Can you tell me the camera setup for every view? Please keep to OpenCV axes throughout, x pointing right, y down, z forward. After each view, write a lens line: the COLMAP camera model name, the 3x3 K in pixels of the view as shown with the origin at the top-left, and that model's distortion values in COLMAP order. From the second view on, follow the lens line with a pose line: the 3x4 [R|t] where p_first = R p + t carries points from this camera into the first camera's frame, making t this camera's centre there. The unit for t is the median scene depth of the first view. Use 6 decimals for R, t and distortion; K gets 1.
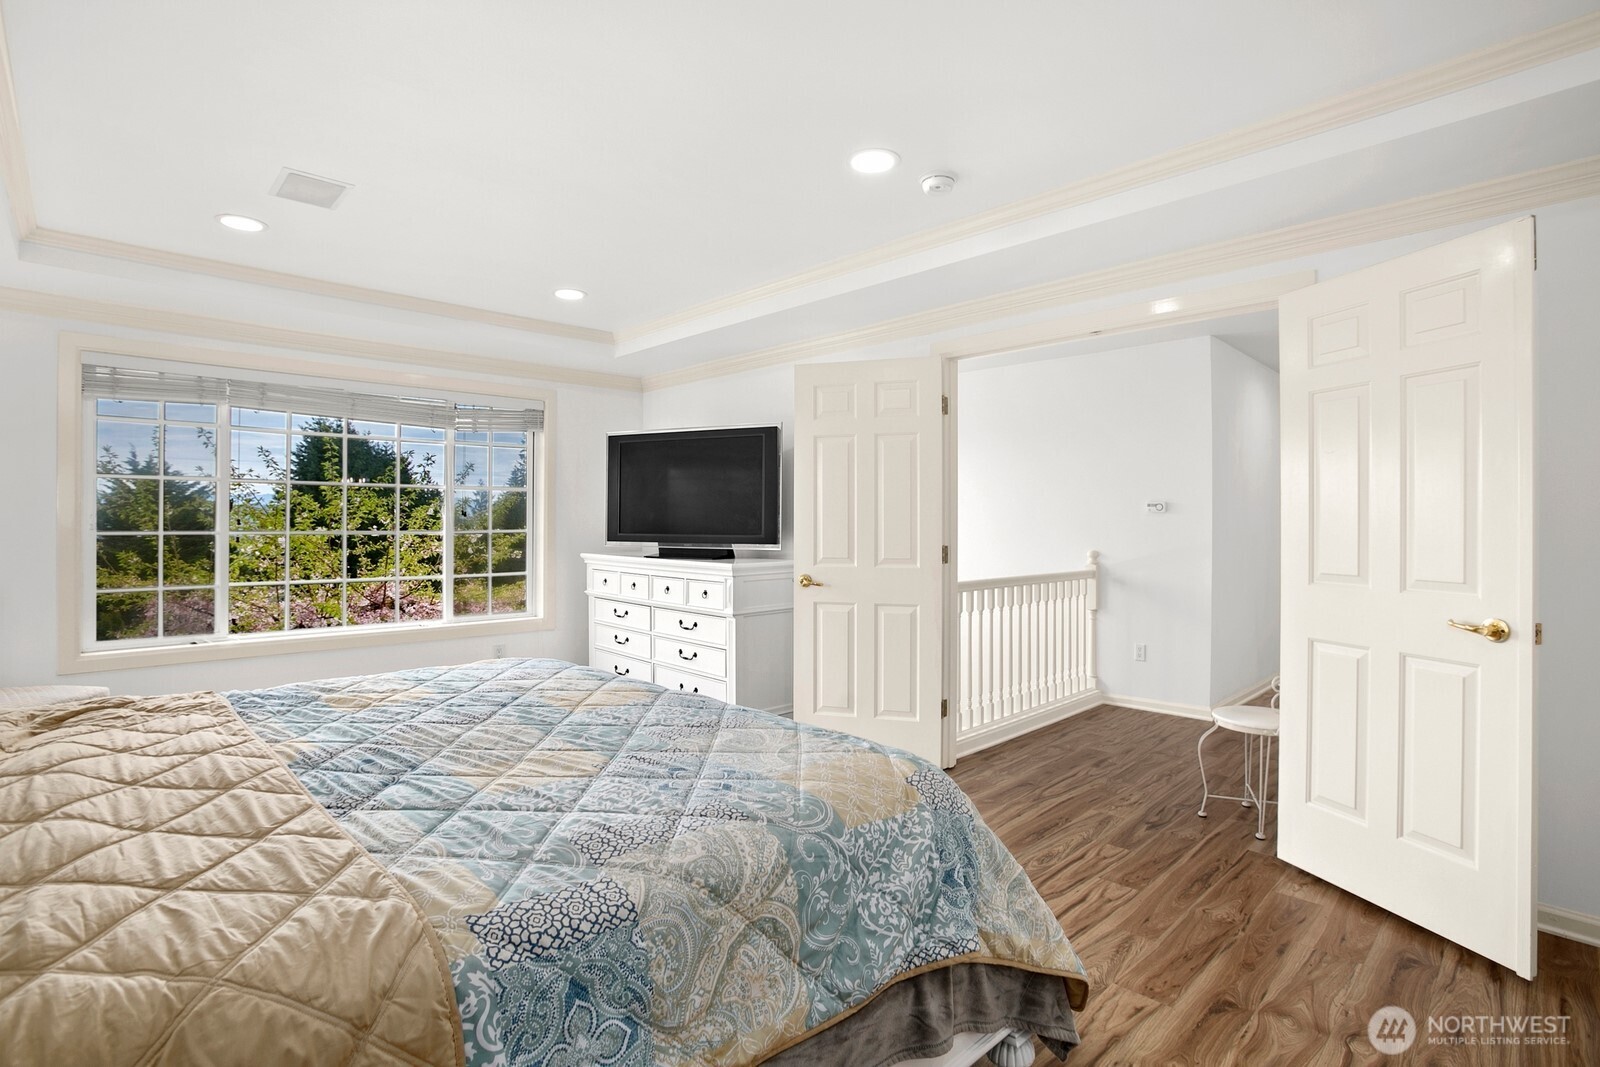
lens RADIAL K [[778.4, 0, 812.2], [0, 778.4, 525.0], [0, 0, 1]] dist [0.003106, 0.000775]
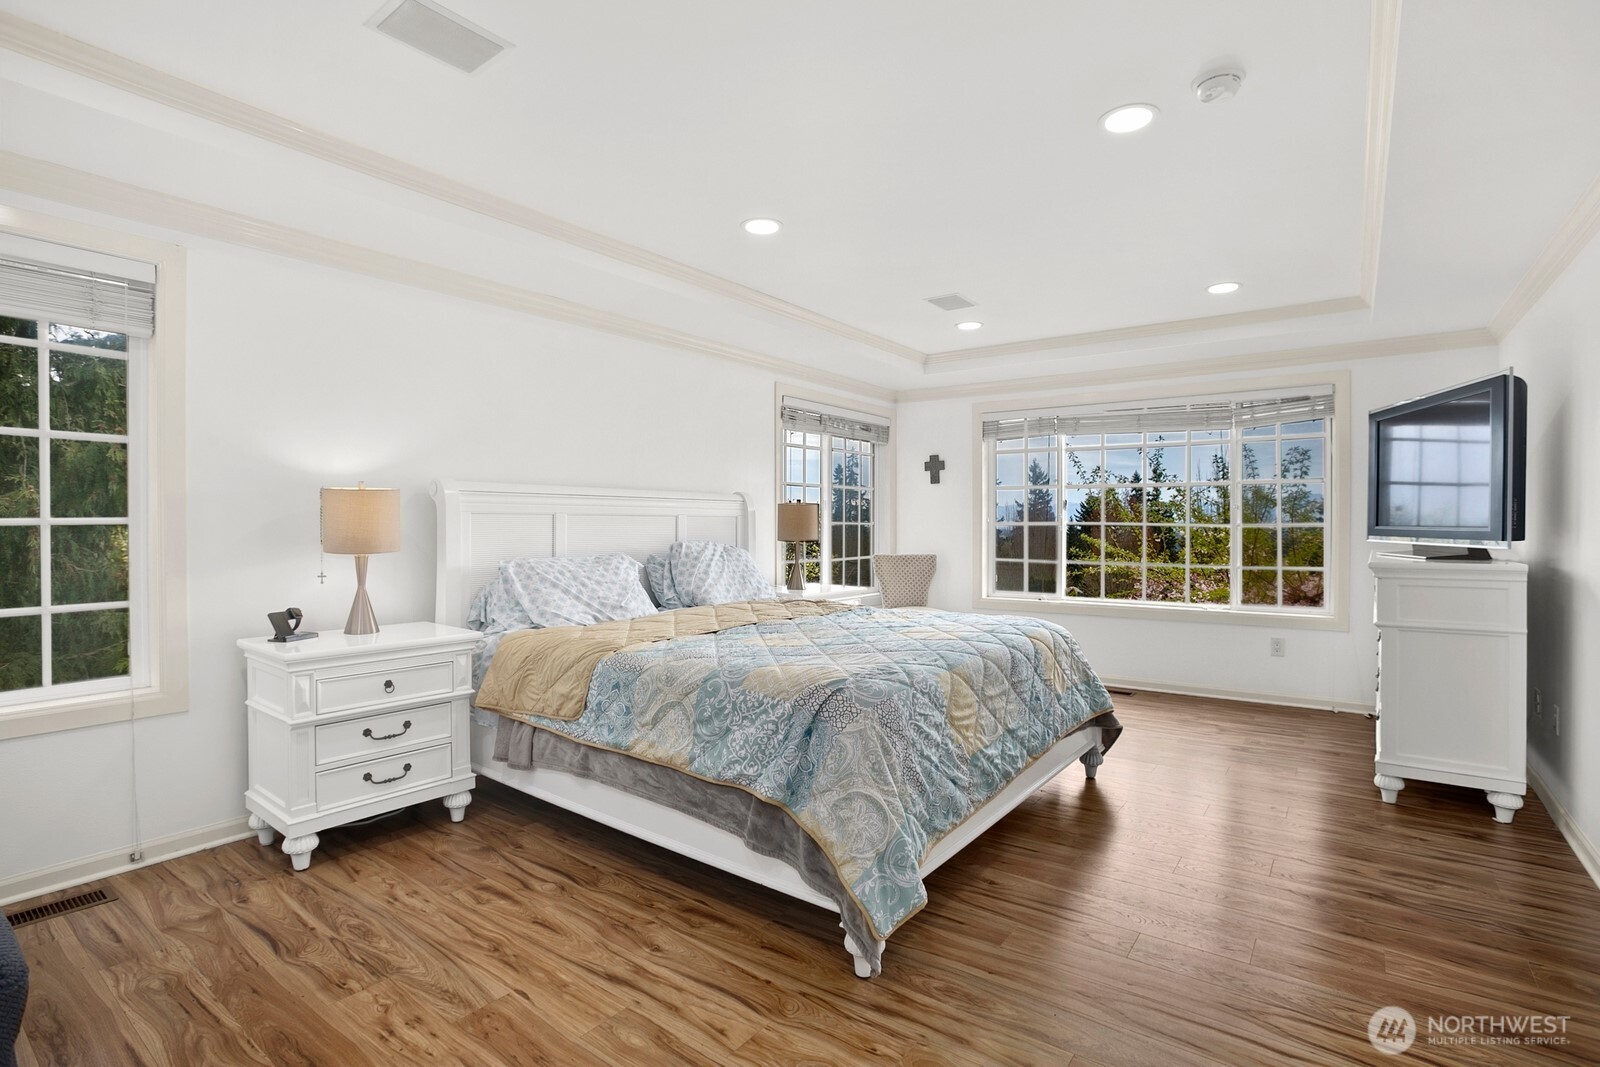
lens RADIAL K [[778.4, 0, 812.2], [0, 778.4, 525.0], [0, 0, 1]] dist [0.003106, 0.000775]
pose [[0.174066, 0.004648, -0.984723, 0.661587], [-0.003854, 0.999984, 0.004039, 0.011712], [0.984727, 0.003092, 0.174081, 0.328388]]
